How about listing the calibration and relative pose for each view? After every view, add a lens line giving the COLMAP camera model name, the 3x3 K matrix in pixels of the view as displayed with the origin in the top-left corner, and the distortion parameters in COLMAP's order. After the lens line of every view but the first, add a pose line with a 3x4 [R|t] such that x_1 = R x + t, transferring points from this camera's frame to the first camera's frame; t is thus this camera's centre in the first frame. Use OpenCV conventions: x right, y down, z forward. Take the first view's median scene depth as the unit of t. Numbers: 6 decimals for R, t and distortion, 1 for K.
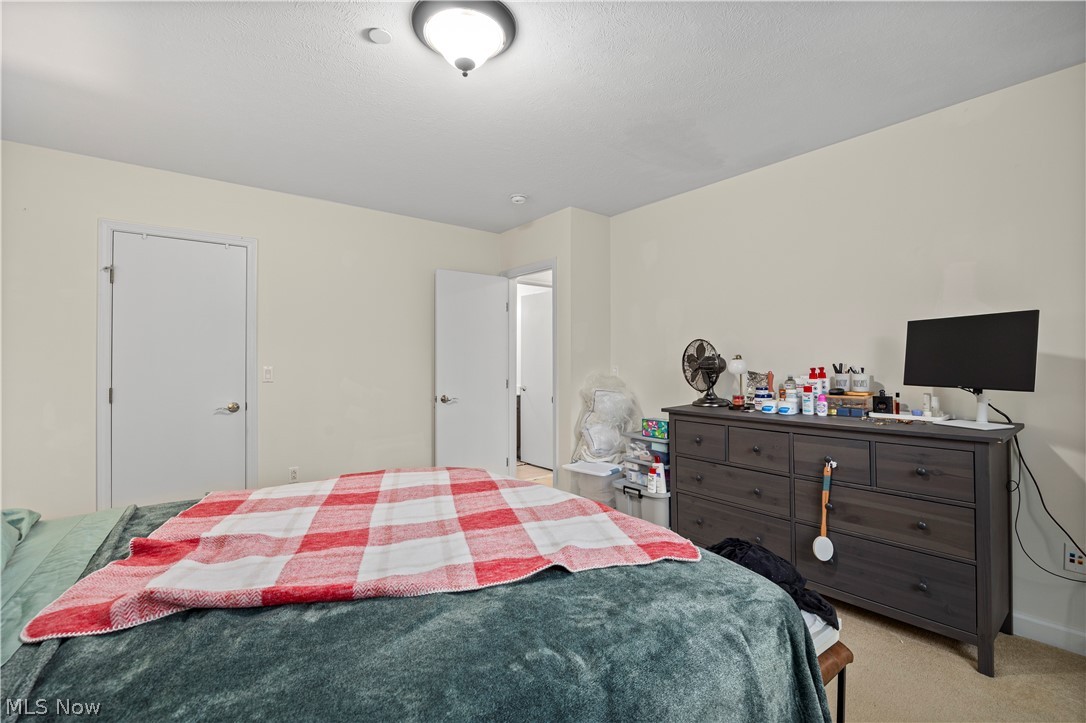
lens RADIAL K [[489.6, 0, 545.4], [0, 489.6, 361.0], [0, 0, 1]] dist [-0.002084, 0.000140]
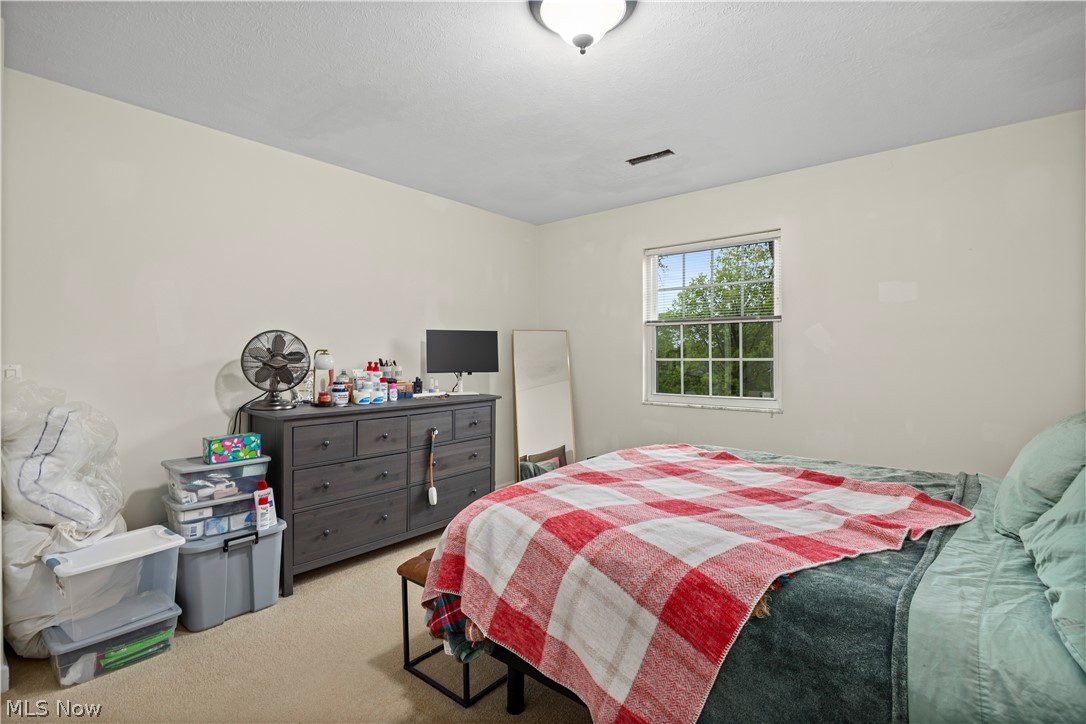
lens RADIAL K [[516.1, 0, 546.9], [0, 516.1, 359.9], [0, 0, 1]] dist [-0.001229, -0.000191]
pose [[-0.216574, -0.005747, 0.976249, -0.753099], [-0.000884, 0.999983, 0.005691, 0.001277], [-0.976266, 0.000369, -0.216576, 0.859299]]
